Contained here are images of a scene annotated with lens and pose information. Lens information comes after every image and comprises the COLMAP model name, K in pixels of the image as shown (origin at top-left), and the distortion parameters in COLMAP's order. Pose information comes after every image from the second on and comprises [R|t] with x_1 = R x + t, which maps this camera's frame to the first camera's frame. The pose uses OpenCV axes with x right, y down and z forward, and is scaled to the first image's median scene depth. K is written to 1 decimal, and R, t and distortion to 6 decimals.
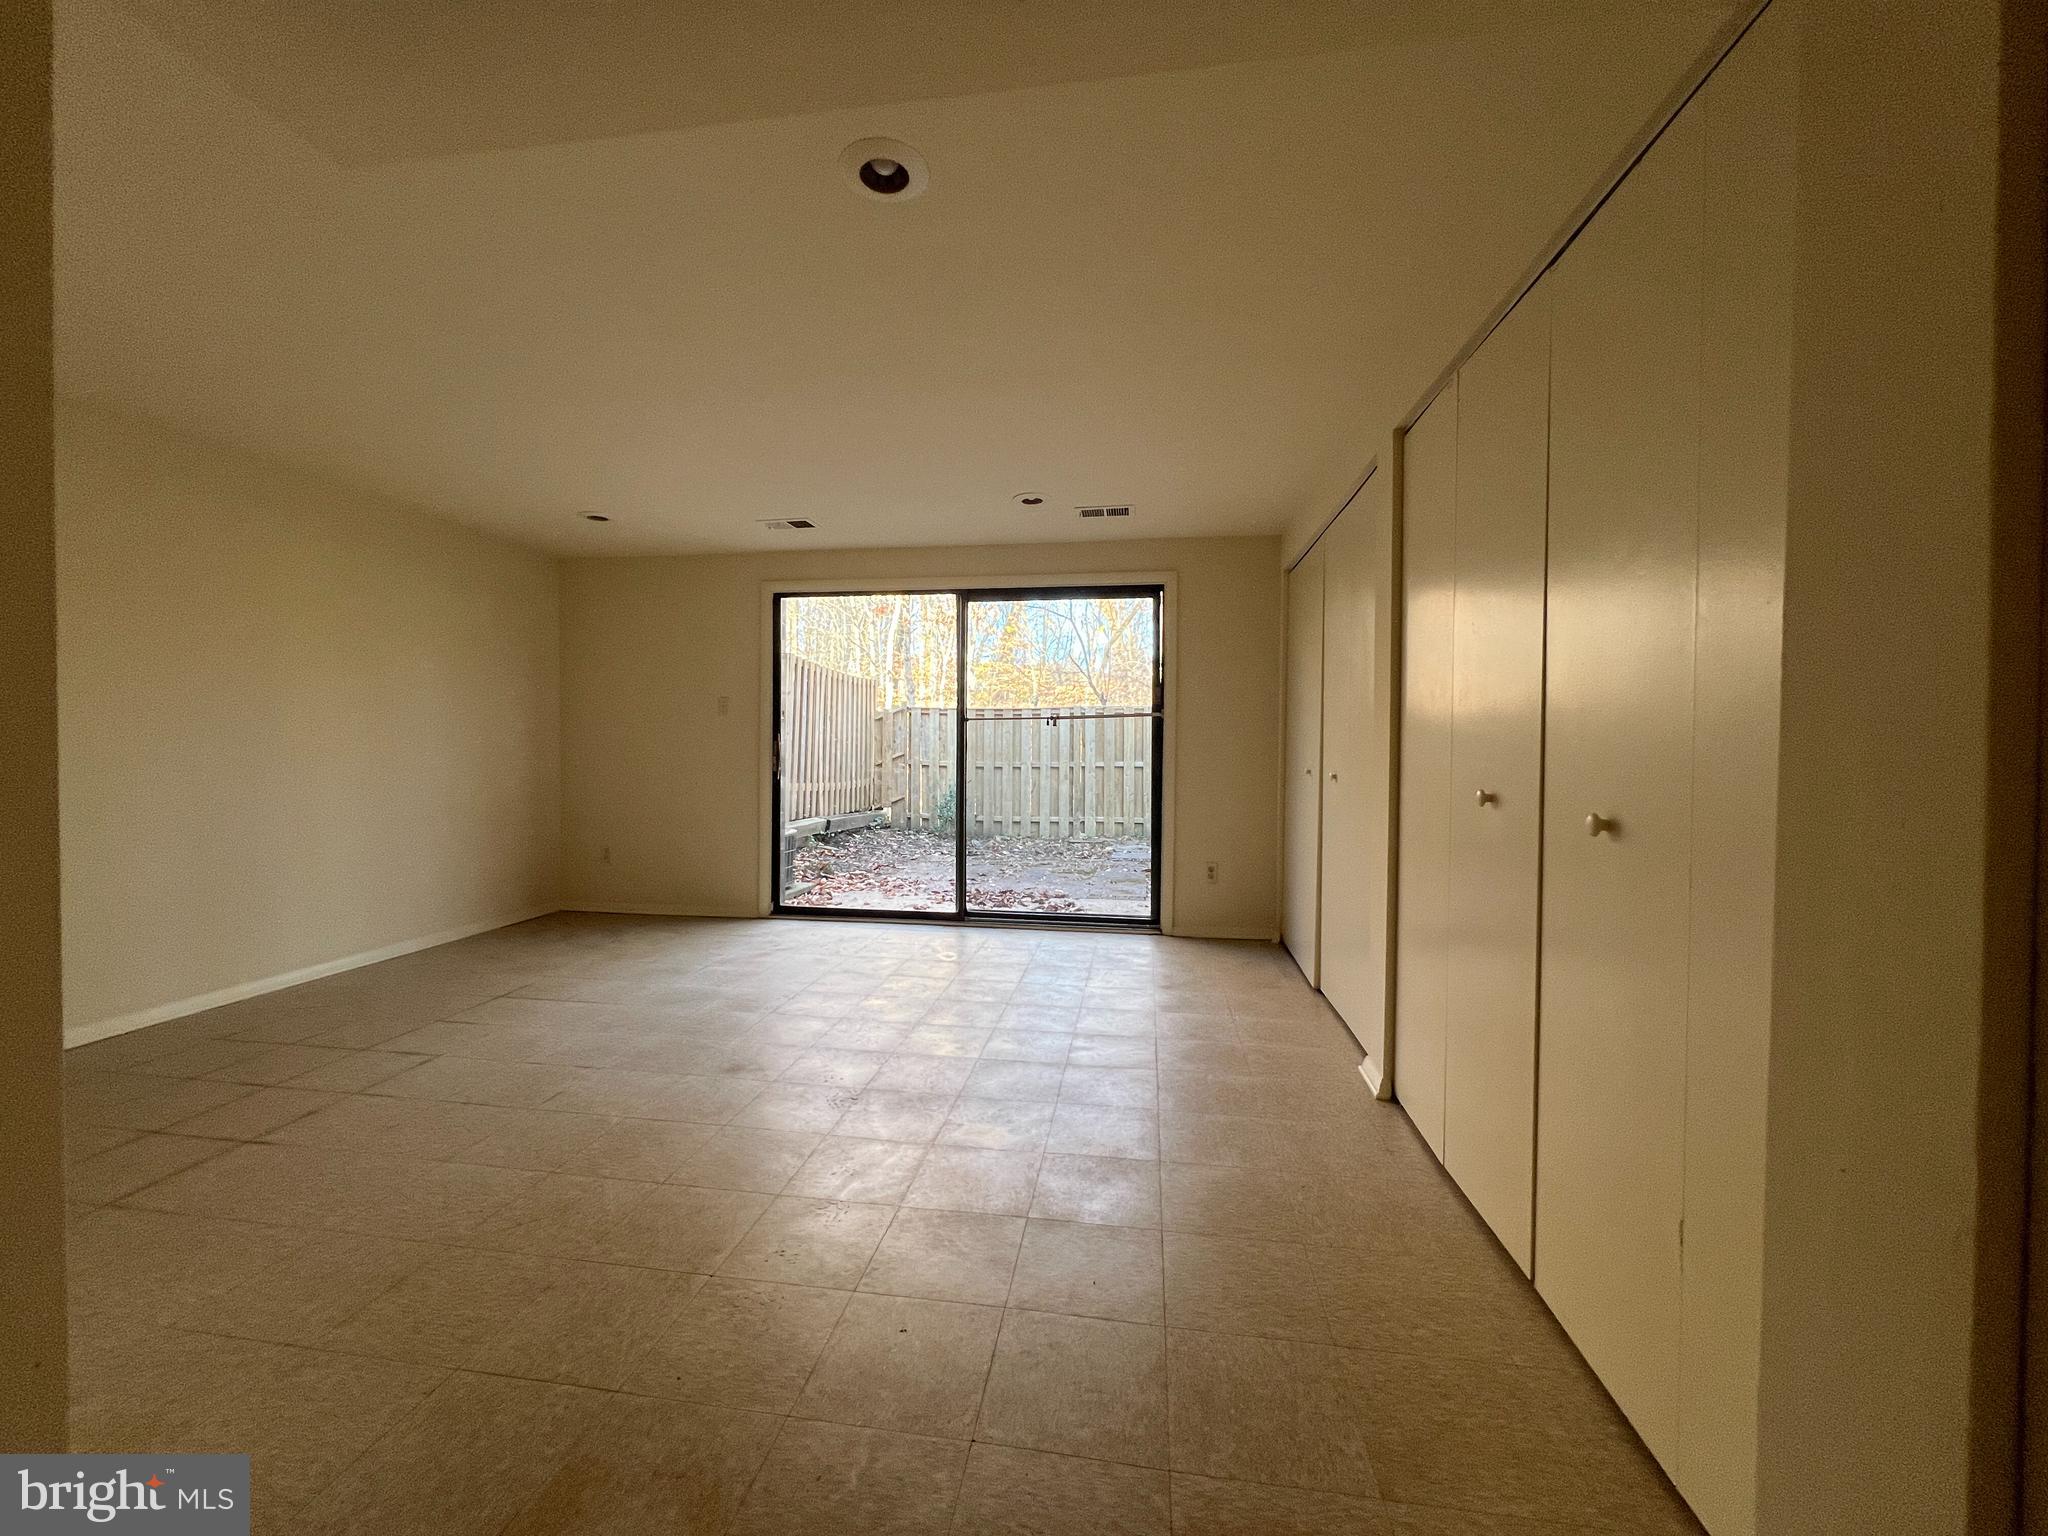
lens RADIAL K [[814.0, 0, 1019.2], [0, 814.0, 759.3], [0, 0, 1]] dist [-0.001768, -0.000290]
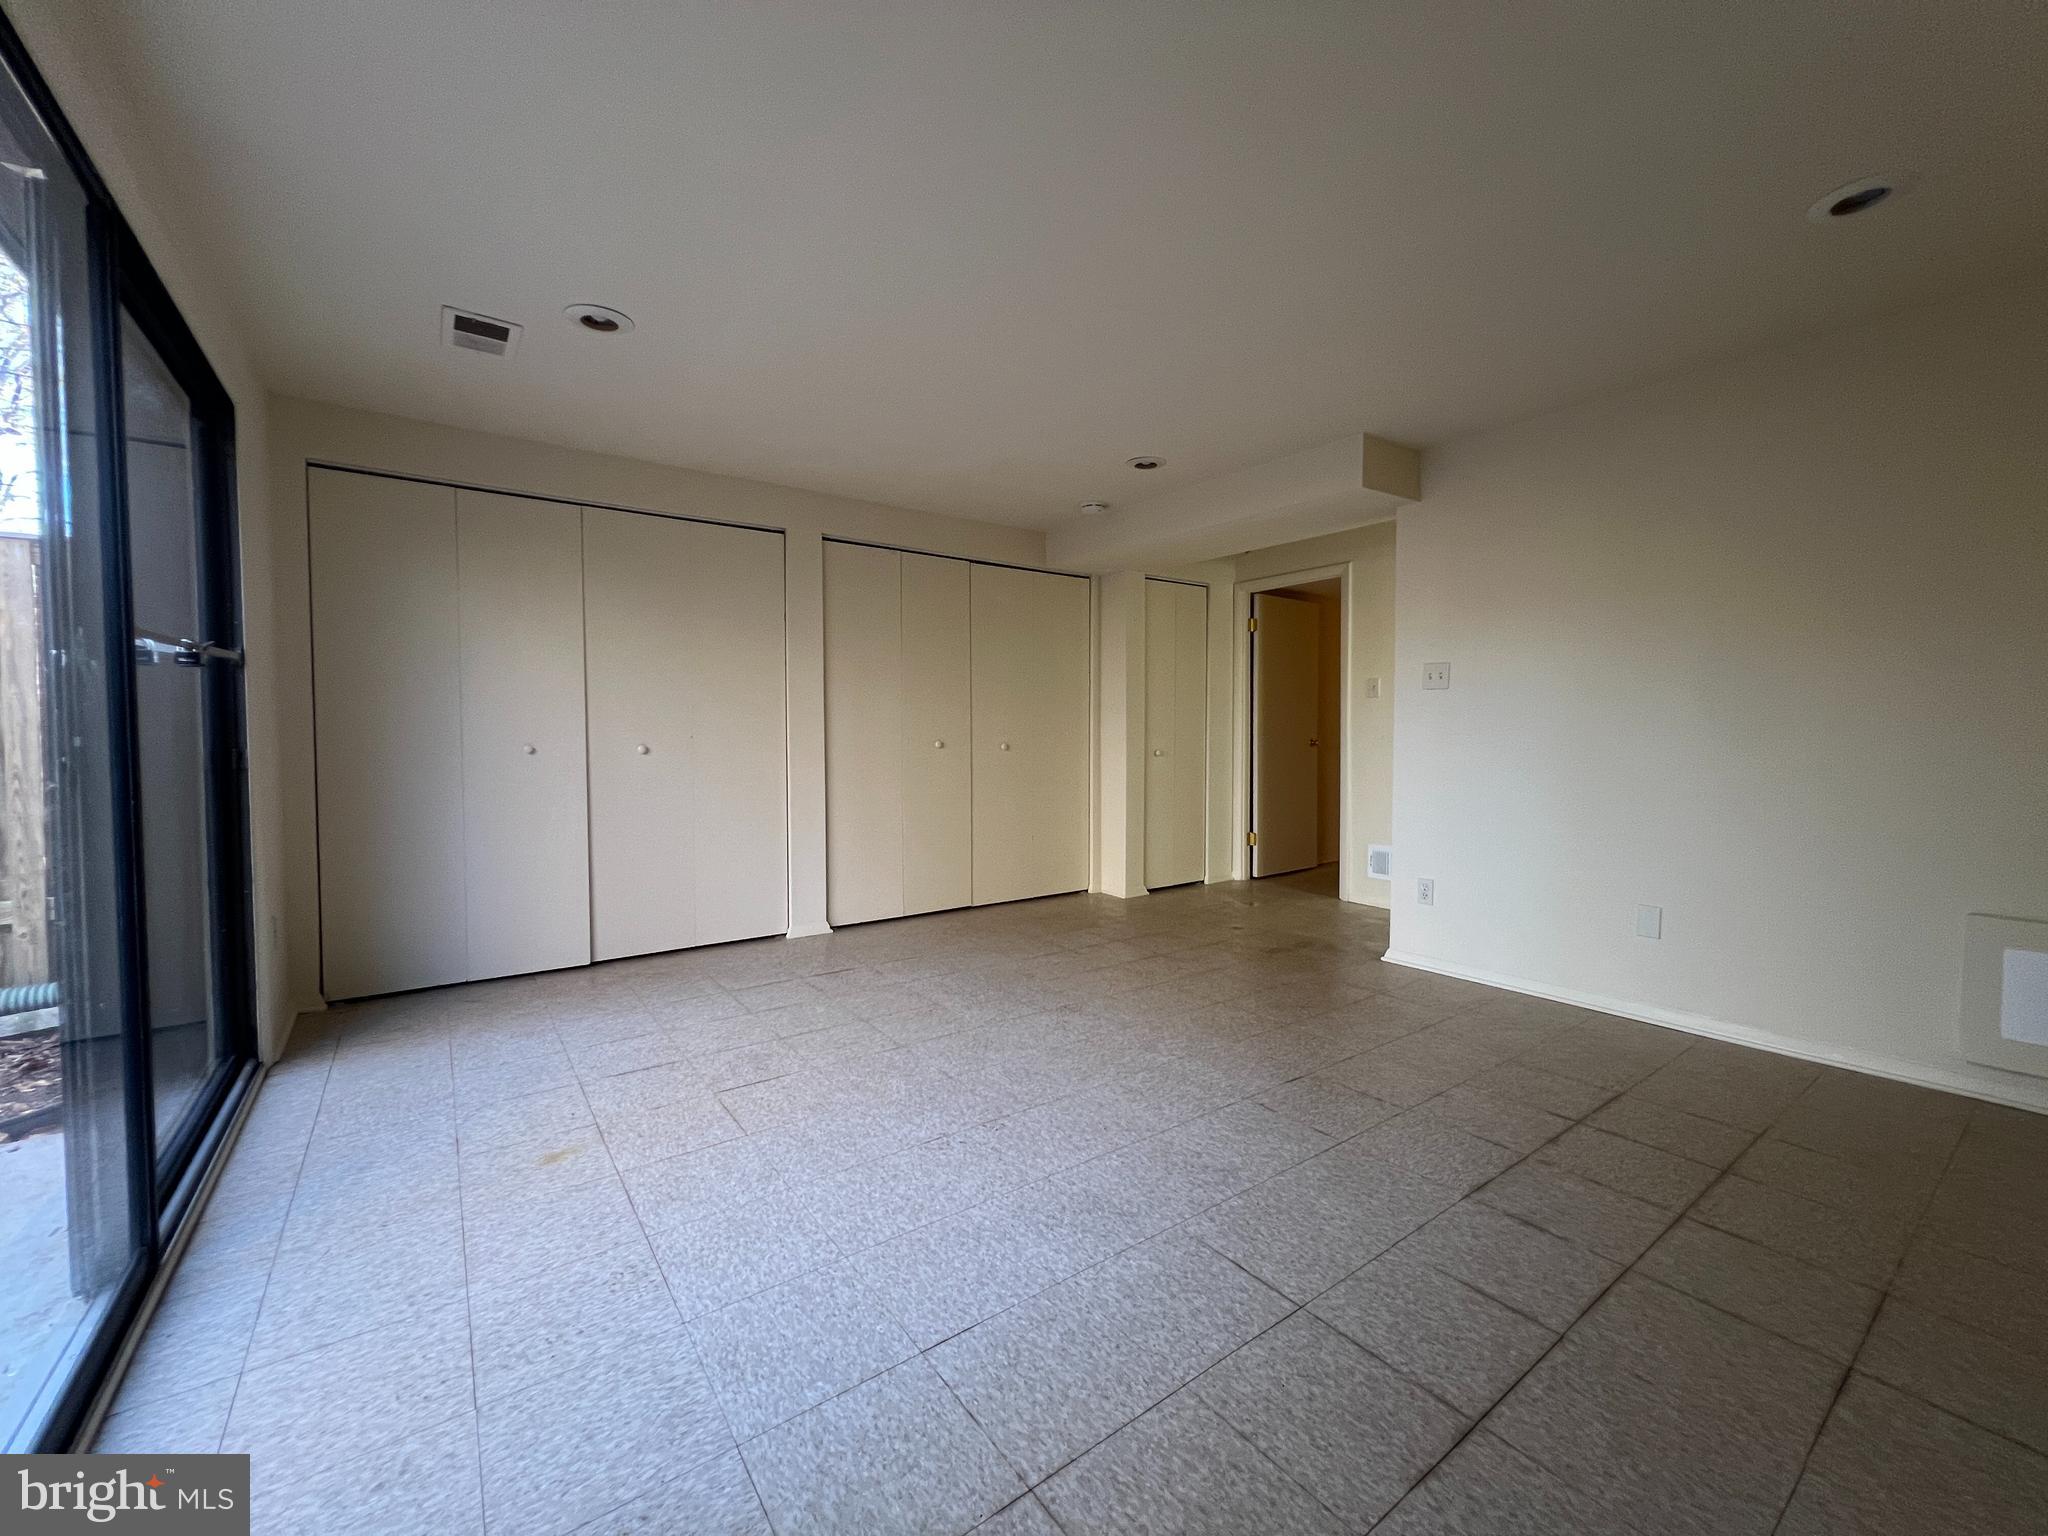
lens RADIAL K [[814.0, 0, 1018.6], [0, 814.0, 763.9], [0, 0, 1]] dist [-0.001768, -0.000290]
pose [[-0.701364, -0.029395, 0.712197, -0.490546], [0.007627, 0.998783, 0.048735, -0.008181], [-0.712763, 0.039612, -0.700286, 0.910617]]
